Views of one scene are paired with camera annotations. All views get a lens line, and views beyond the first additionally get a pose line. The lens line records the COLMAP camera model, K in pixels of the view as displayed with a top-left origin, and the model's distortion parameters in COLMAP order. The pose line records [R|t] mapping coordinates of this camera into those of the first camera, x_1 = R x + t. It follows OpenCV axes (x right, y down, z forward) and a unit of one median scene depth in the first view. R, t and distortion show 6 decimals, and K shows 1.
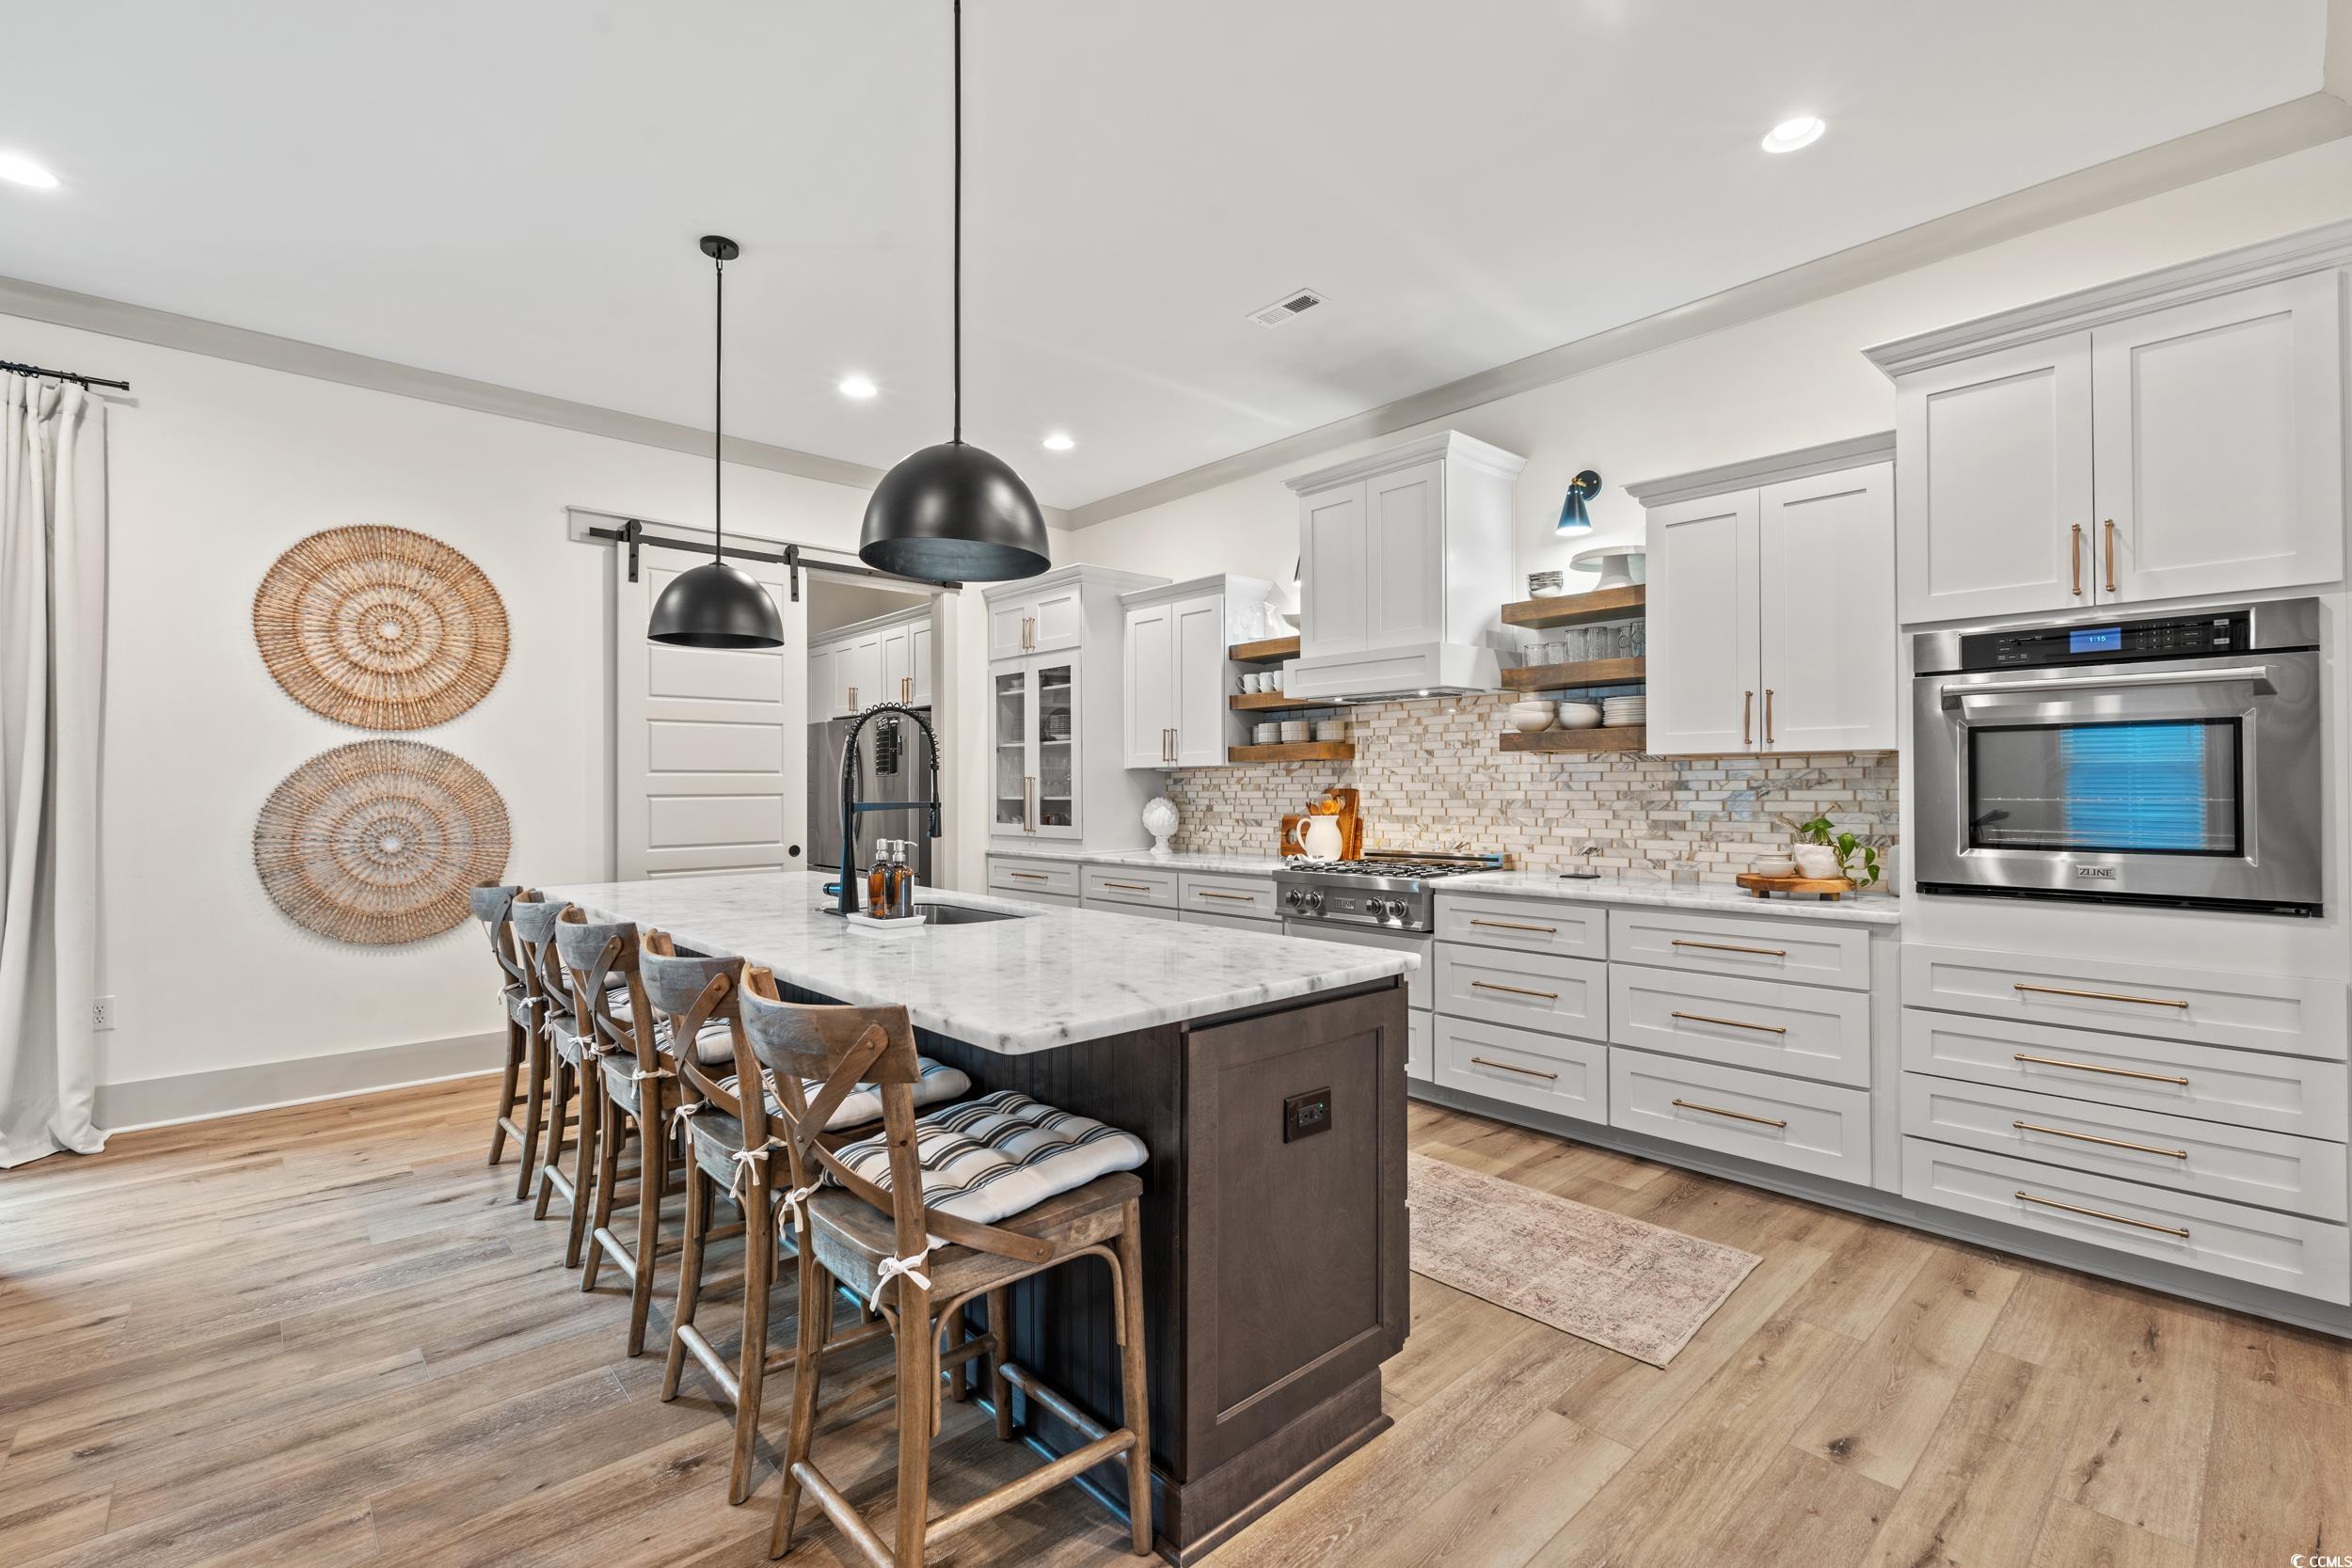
lens RADIAL K [[1041.9, 0, 1189.7], [0, 1041.9, 772.7], [0, 0, 1]] dist [-0.005140, 0.001219]
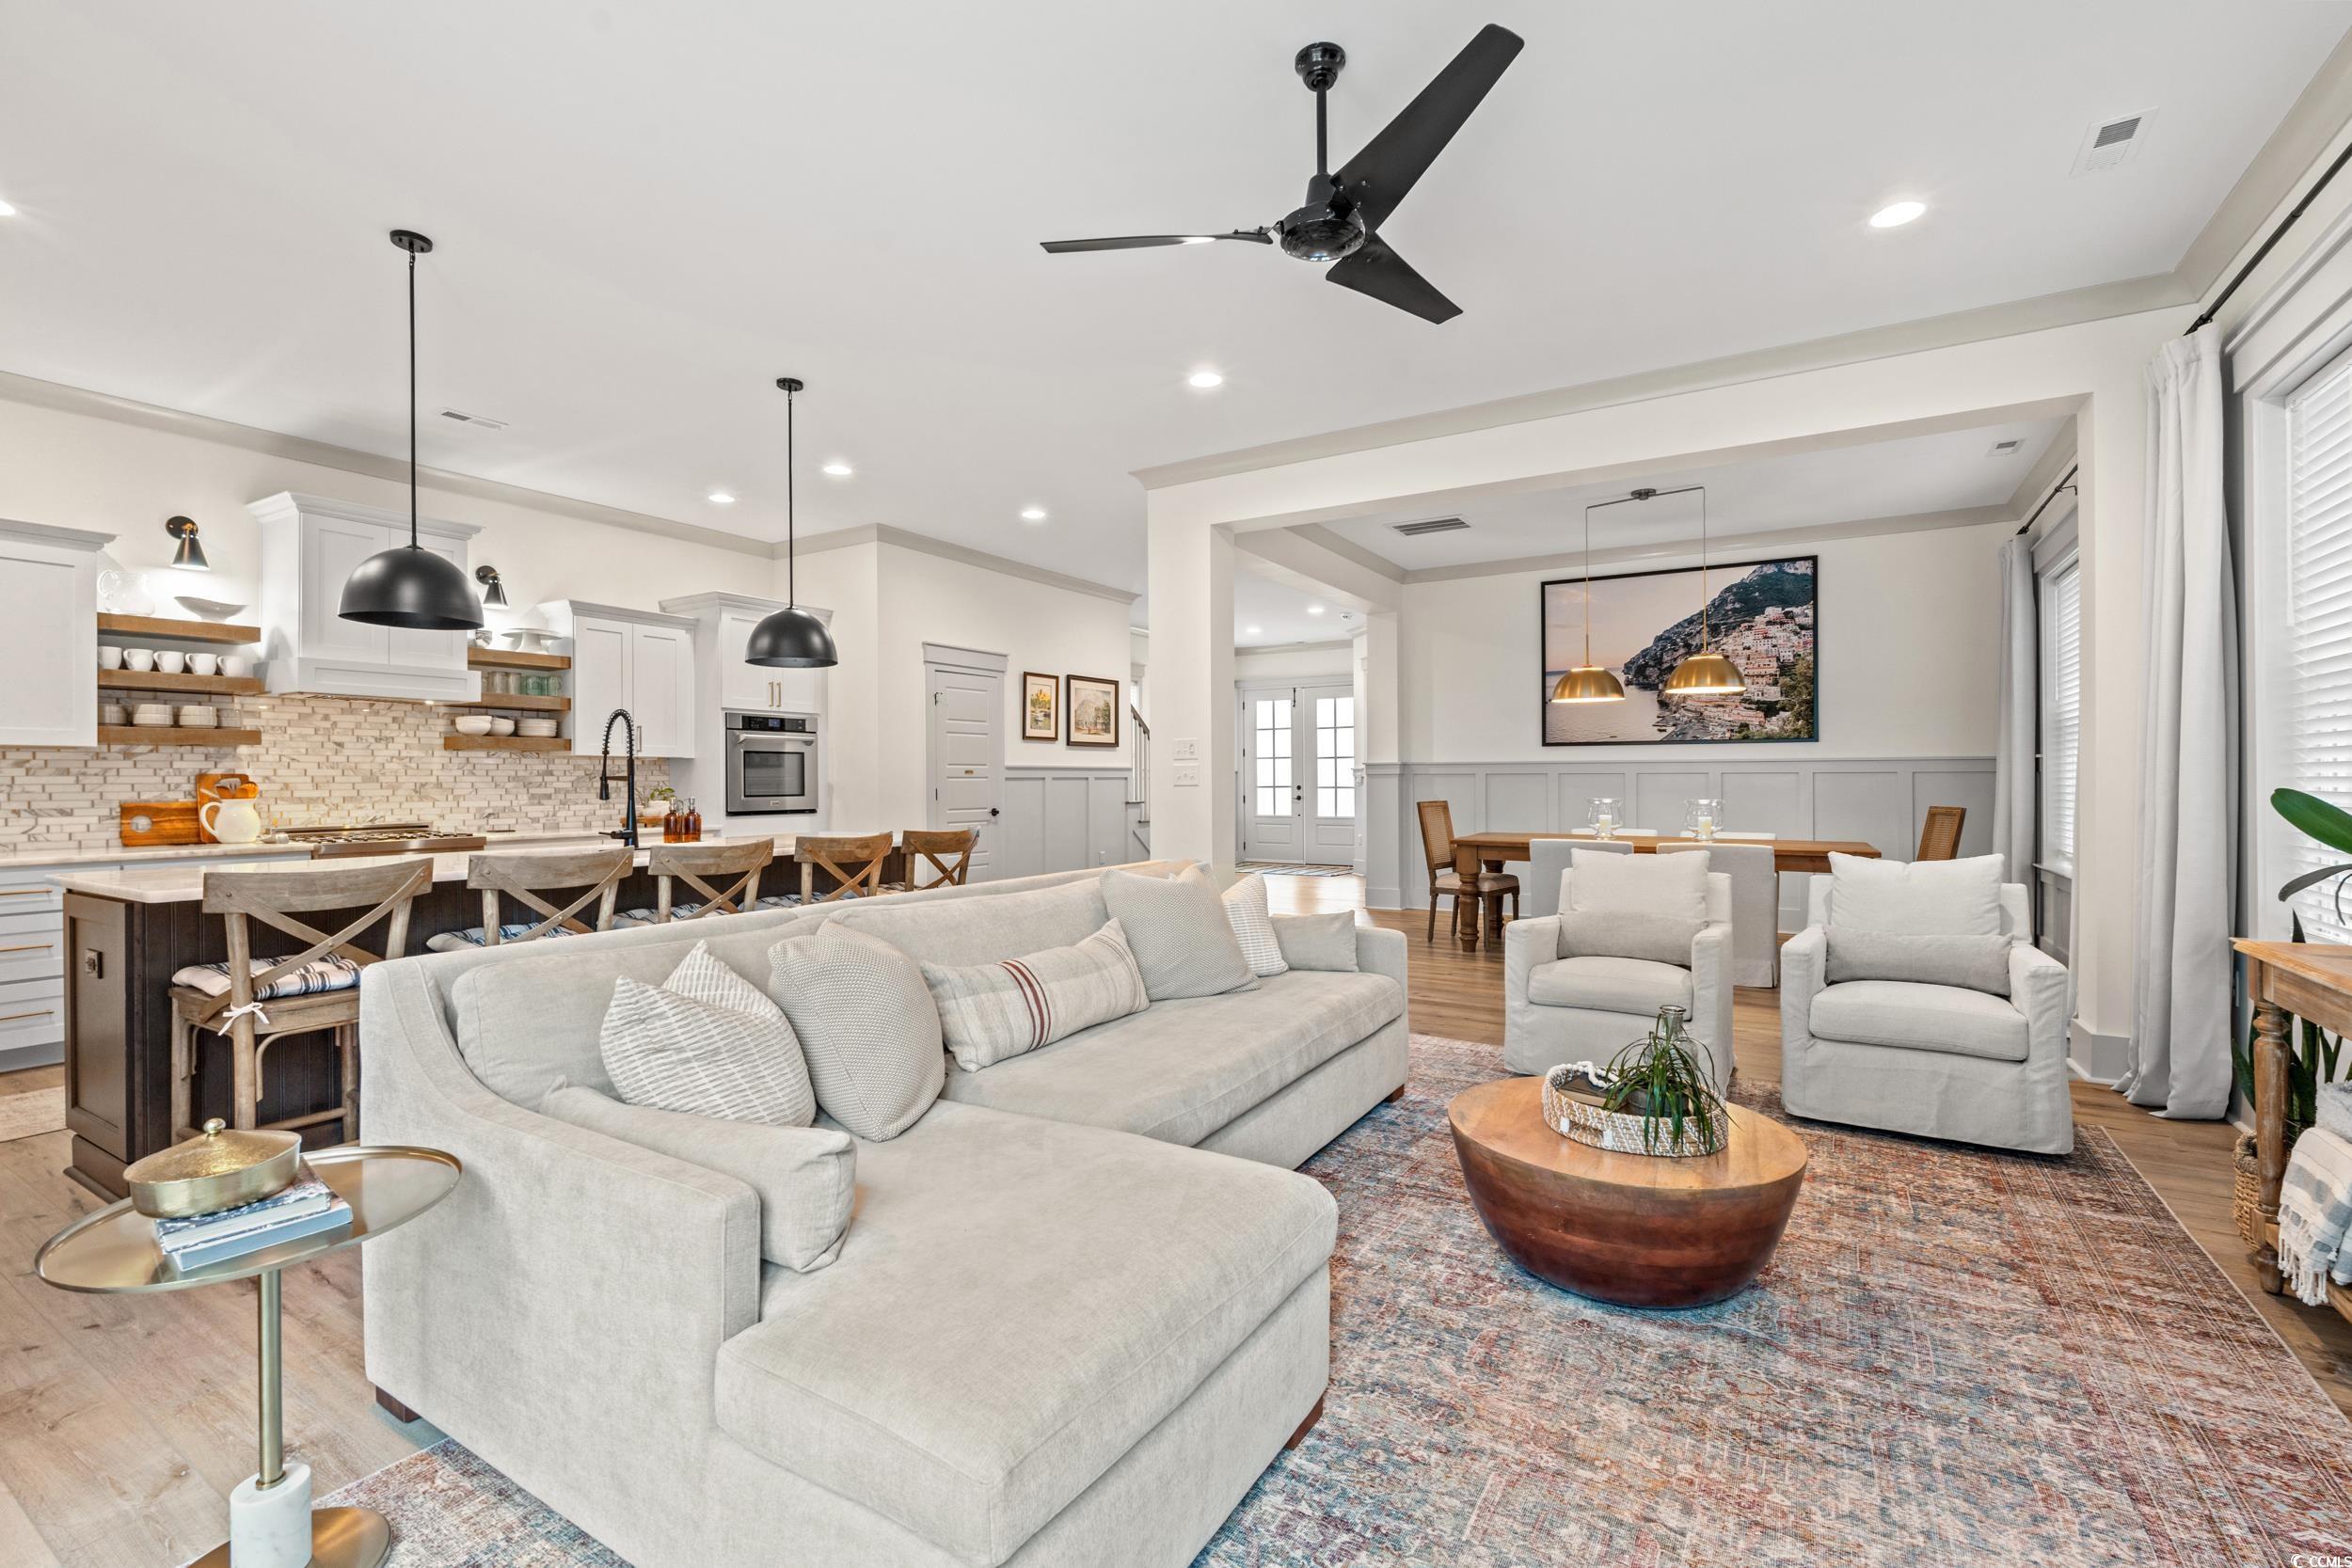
lens RADIAL K [[1041.9, 0, 1166.3], [0, 1041.9, 781.9], [0, 0, 1]] dist [-0.005140, 0.001219]
pose [[-0.278424, 0.002648, 0.960455, -1.302359], [-0.008734, 0.999948, -0.005288, 0.024287], [-0.960419, -0.009861, -0.278387, 0.451620]]
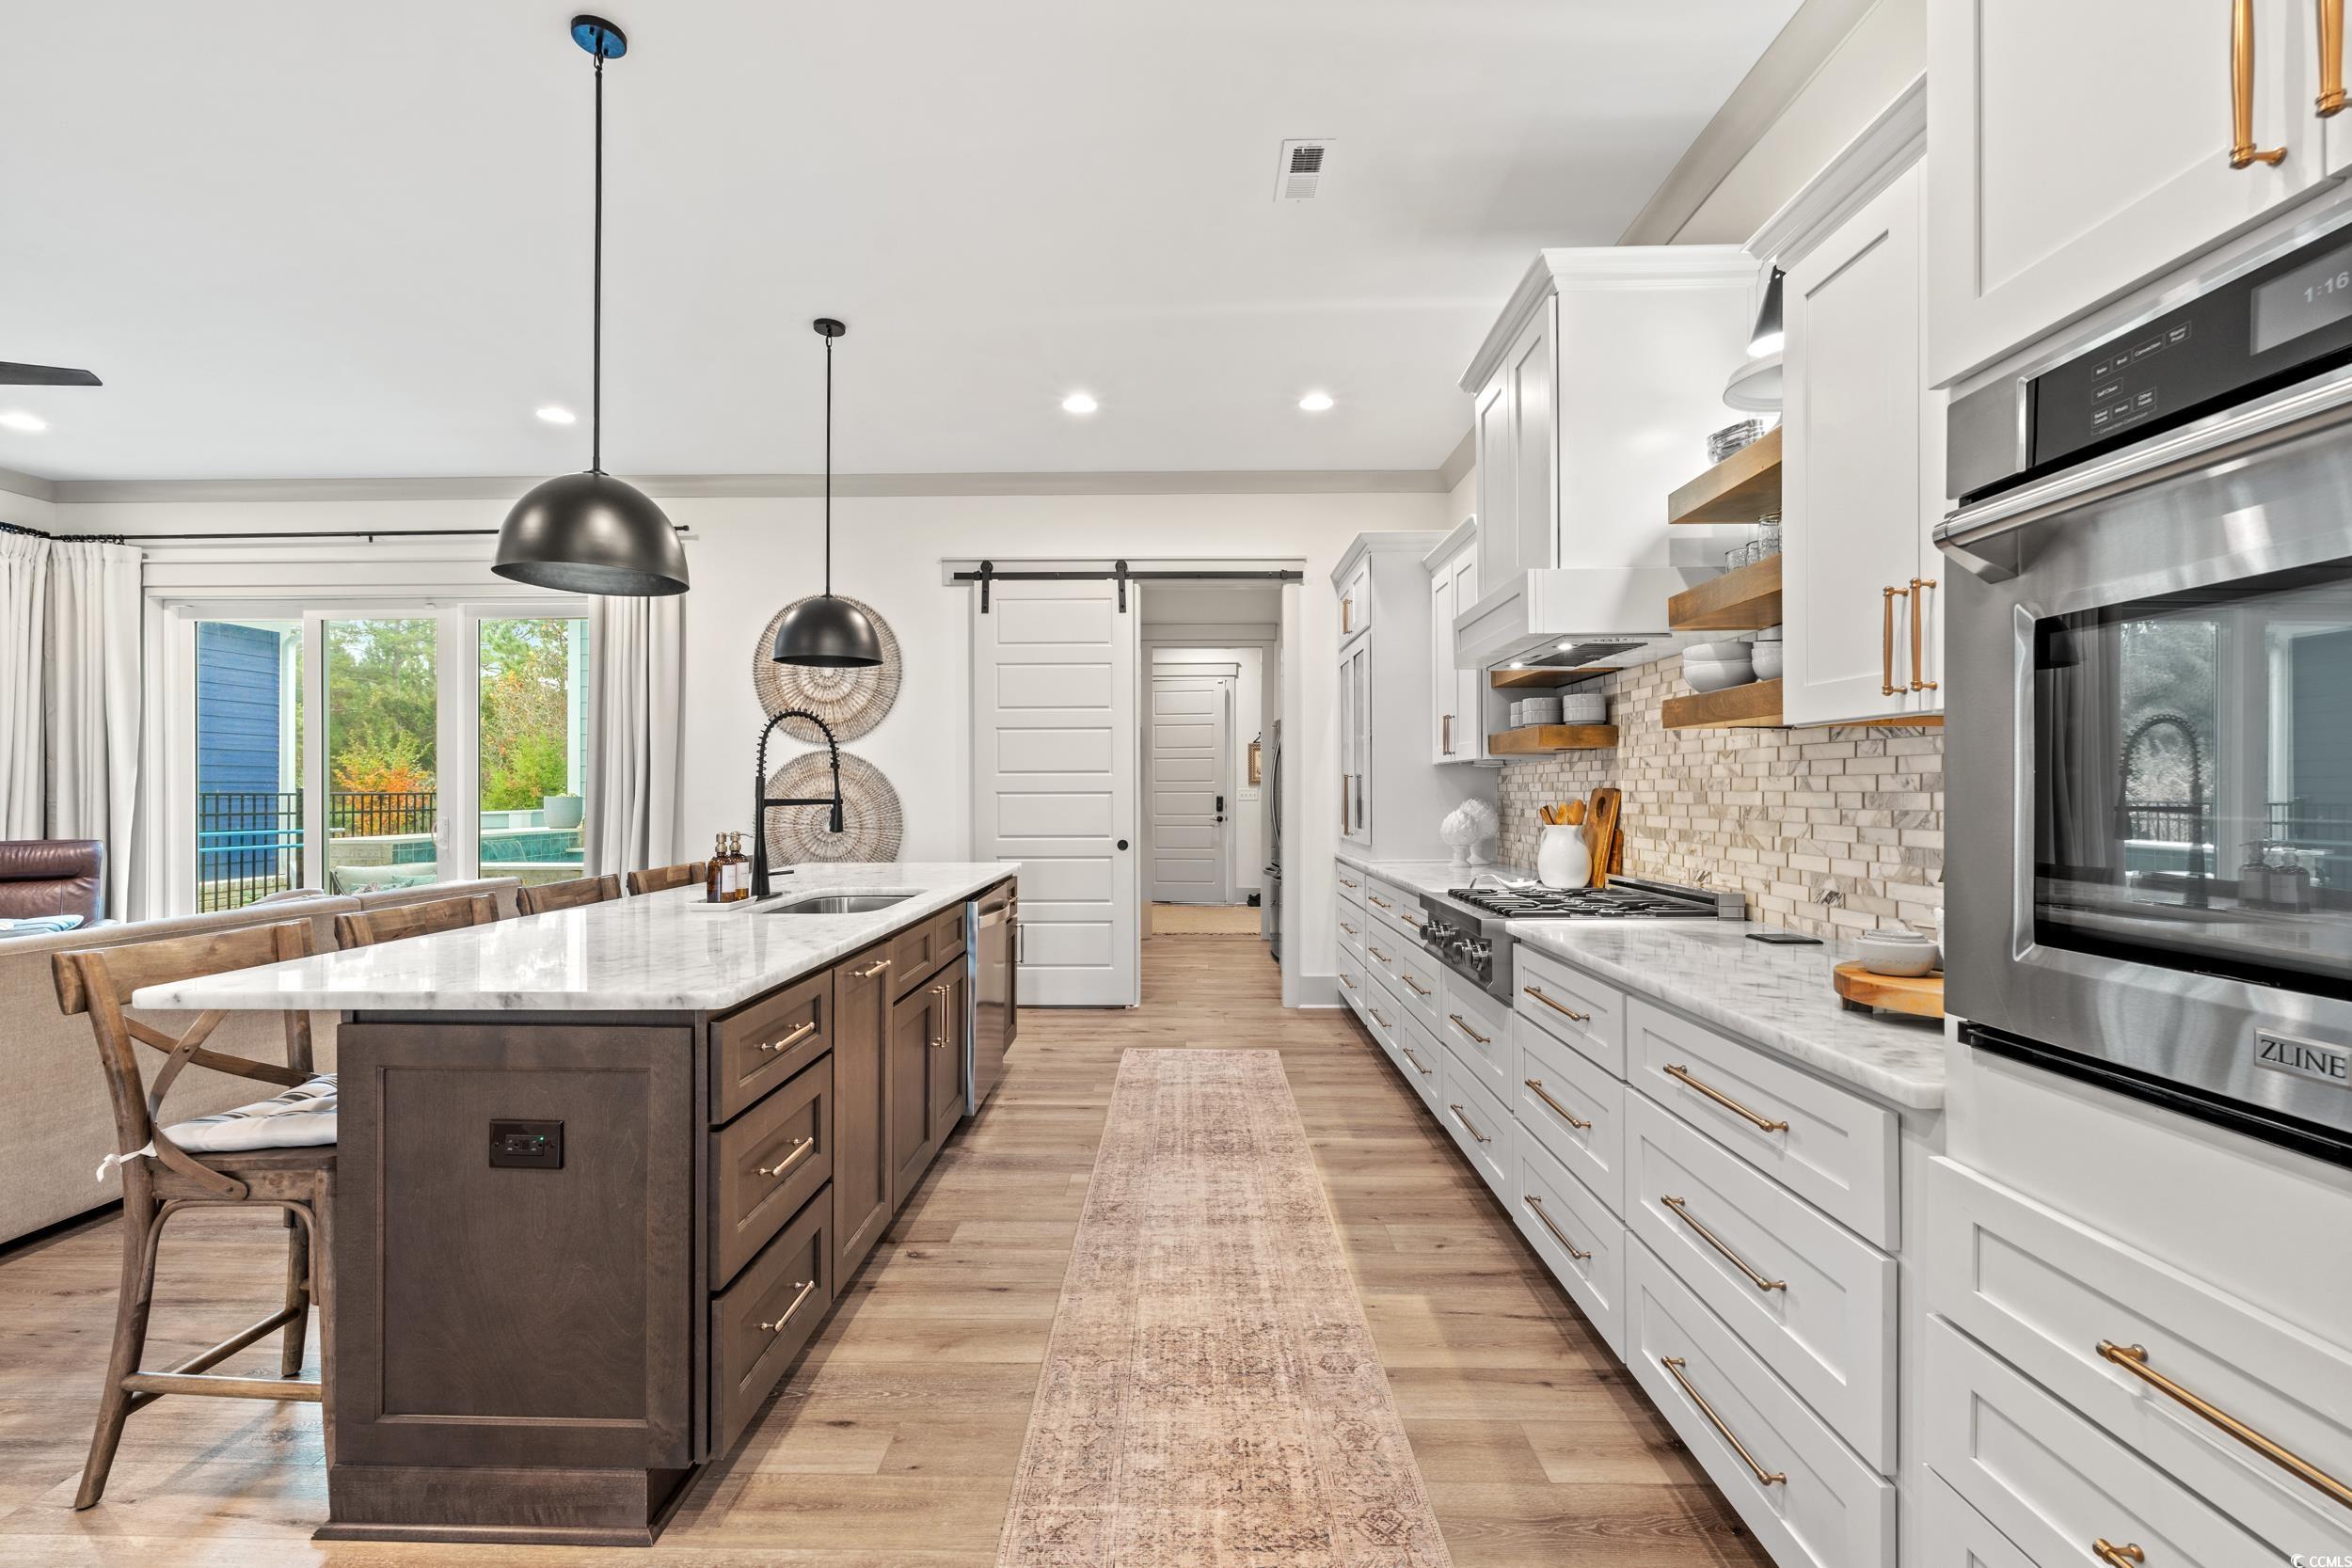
lens RADIAL K [[1041.9, 0, 1159.1], [0, 1041.9, 781.1], [0, 0, 1]] dist [-0.005140, 0.001219]
pose [[0.717419, -0.002952, -0.696636, 0.496425], [0.008254, 0.999957, 0.004264, 0.005807], [0.696593, -0.008809, 0.717413, 0.321507]]
